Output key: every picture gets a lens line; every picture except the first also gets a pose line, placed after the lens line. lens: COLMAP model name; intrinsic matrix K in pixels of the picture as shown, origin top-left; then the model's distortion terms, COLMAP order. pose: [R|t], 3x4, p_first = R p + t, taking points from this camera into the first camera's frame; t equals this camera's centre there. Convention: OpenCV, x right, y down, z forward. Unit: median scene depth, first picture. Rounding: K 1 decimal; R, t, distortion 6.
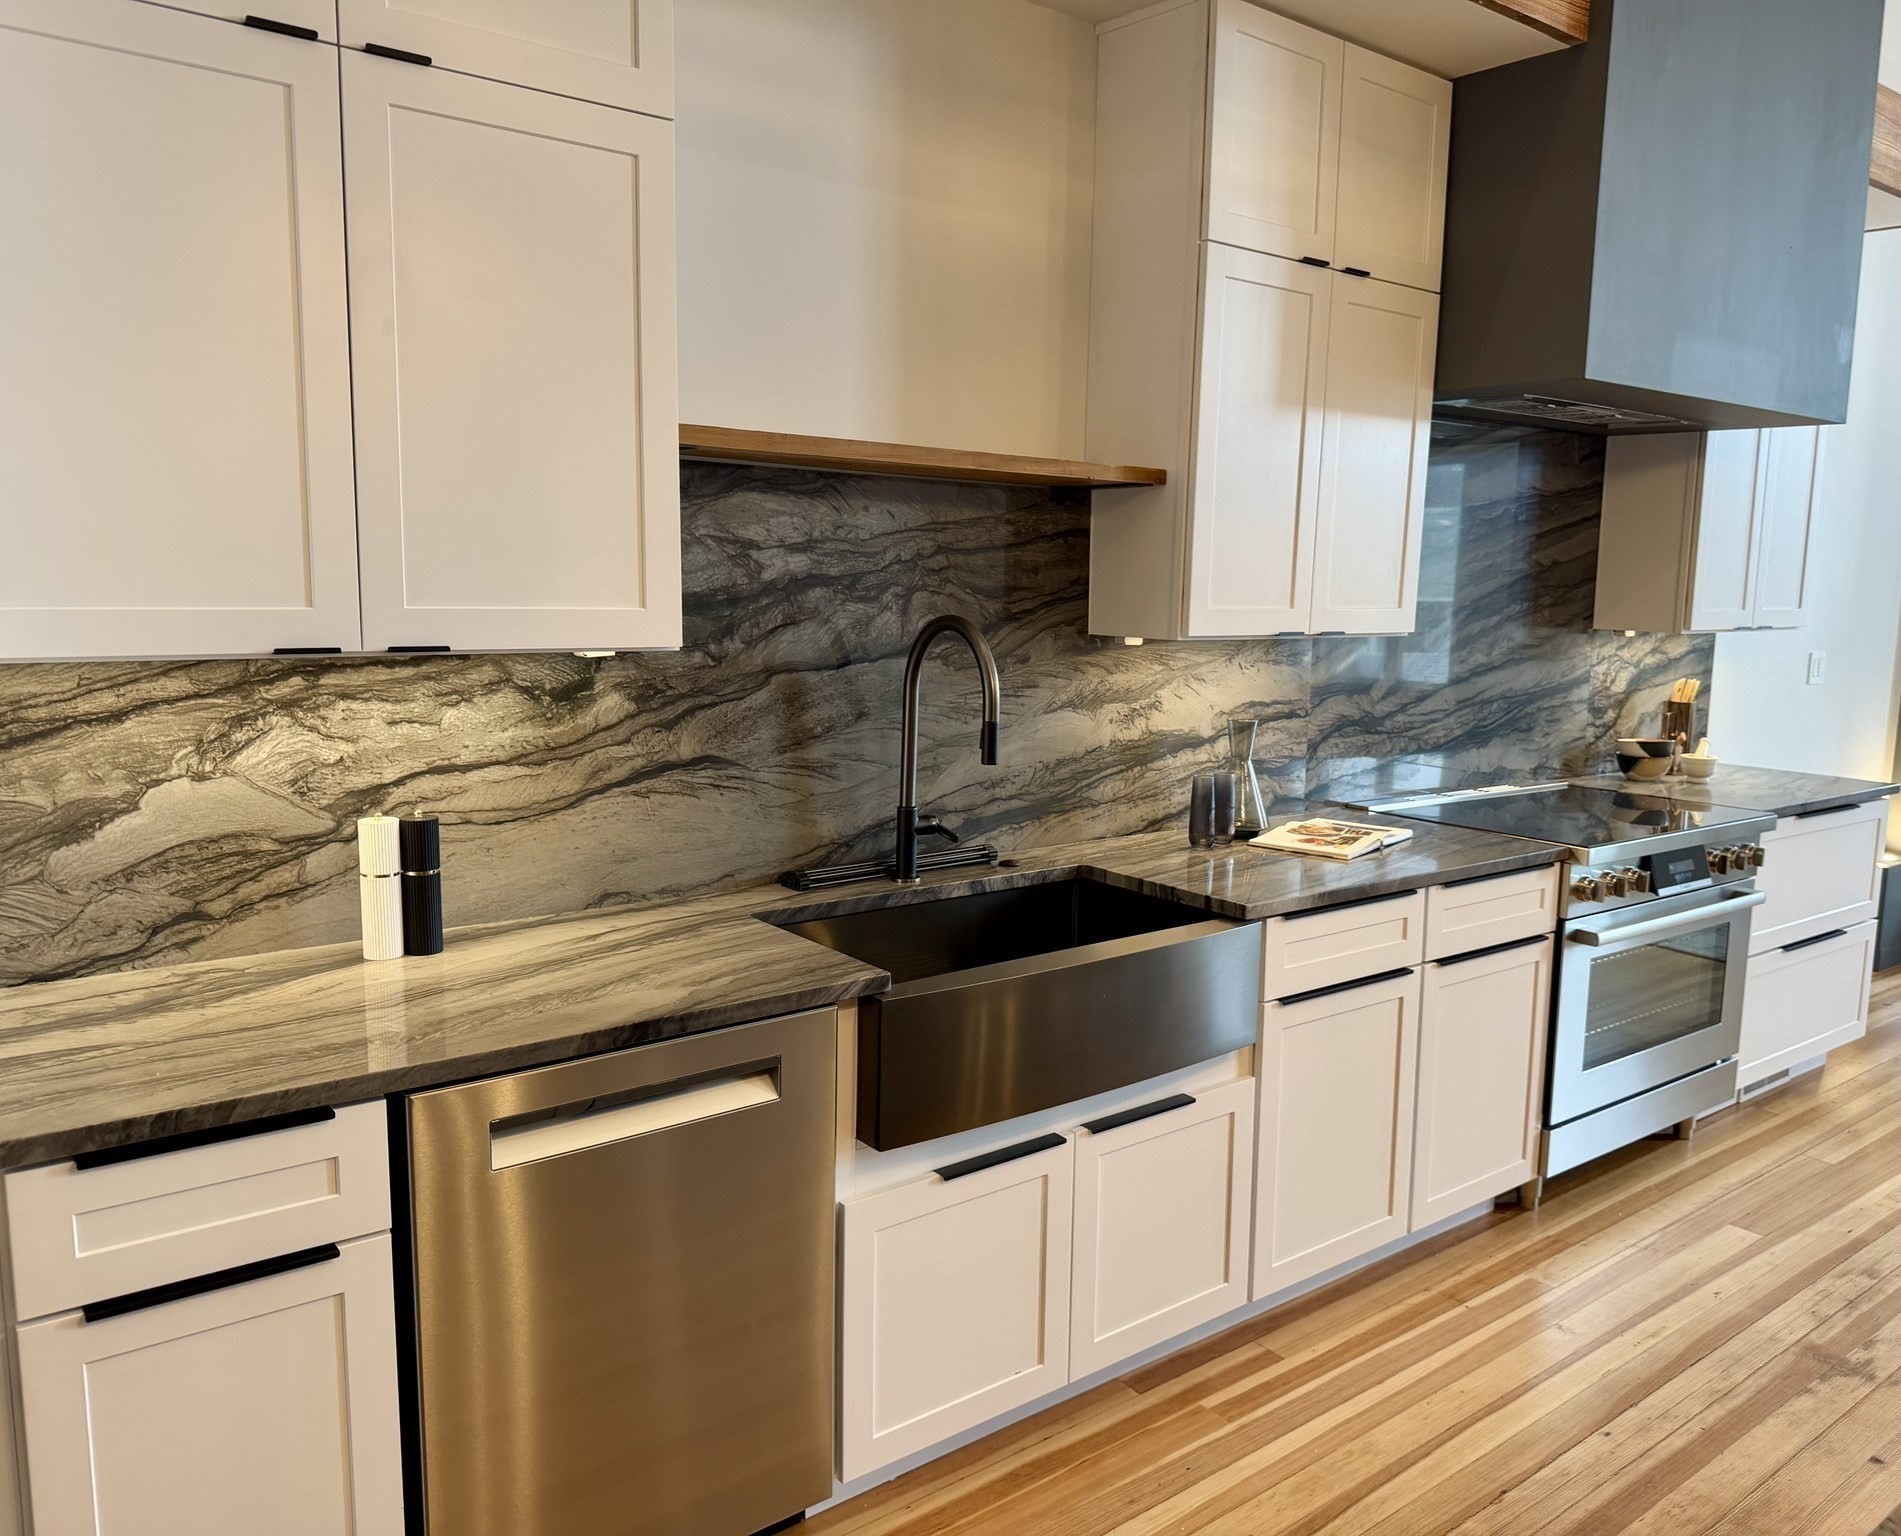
lens RADIAL K [[1461.0, 0, 1030.9], [0, 1461.0, 767.8], [0, 0, 1]] dist [0.145994, -0.253784]
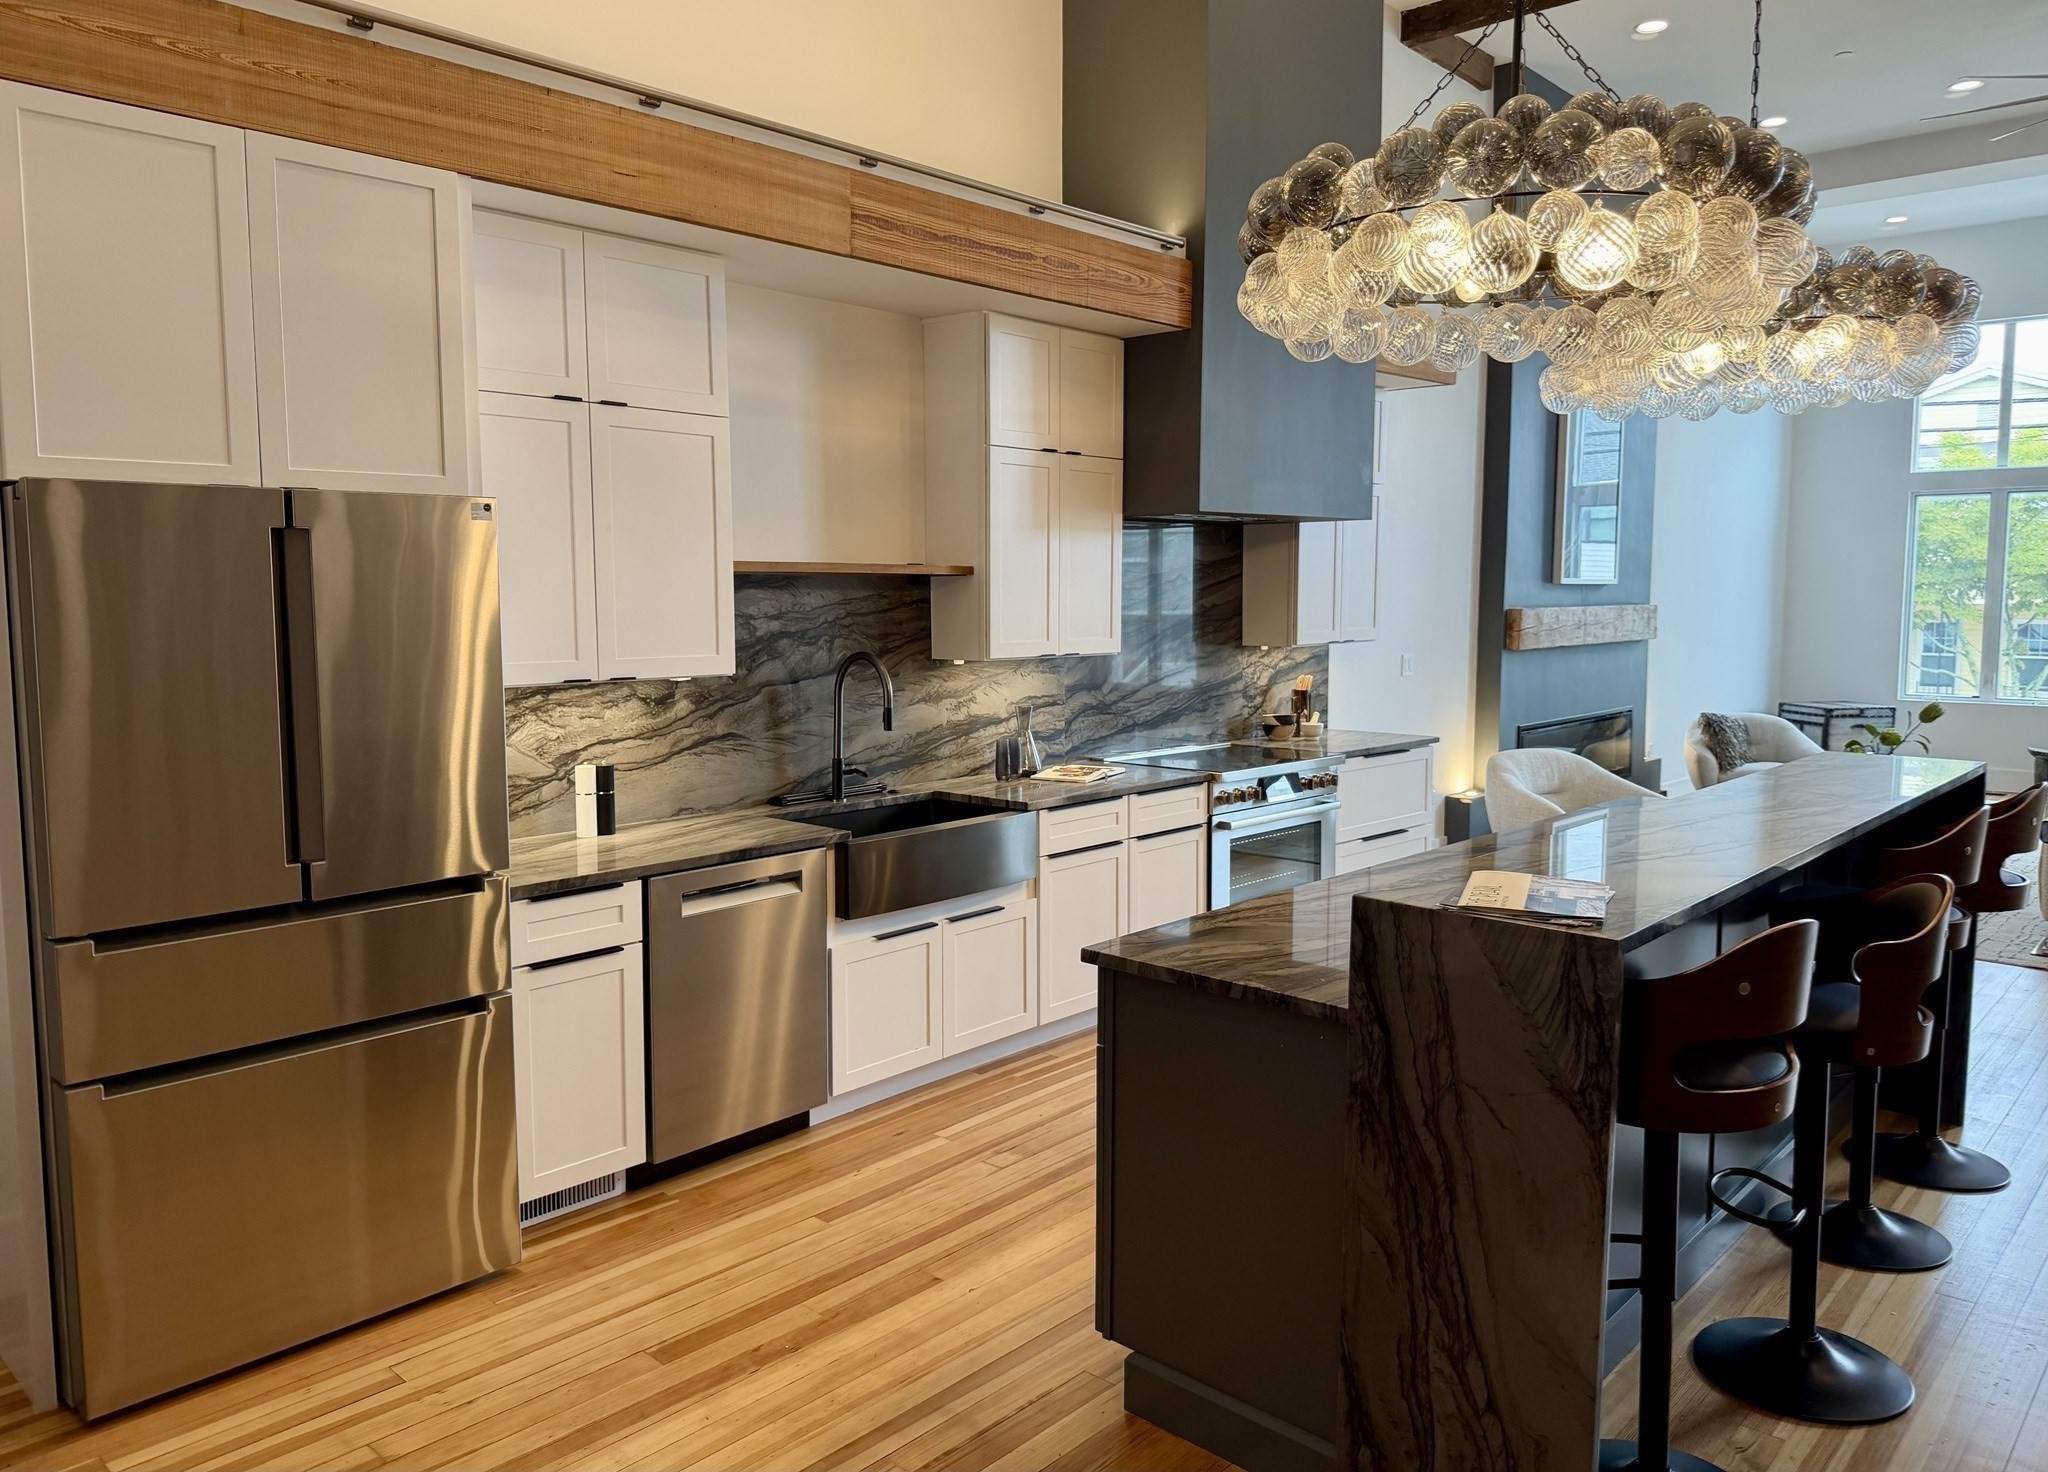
lens RADIAL K [[1495.9, 0, 1068.5], [0, 1495.9, 731.0], [0, 0, 1]] dist [0.076916, -0.000116]
pose [[0.986555, -0.039374, 0.158613, -0.092579], [0.045256, 0.998409, -0.033645, 0.064767], [-0.157036, 0.040371, 0.986767, -0.823463]]
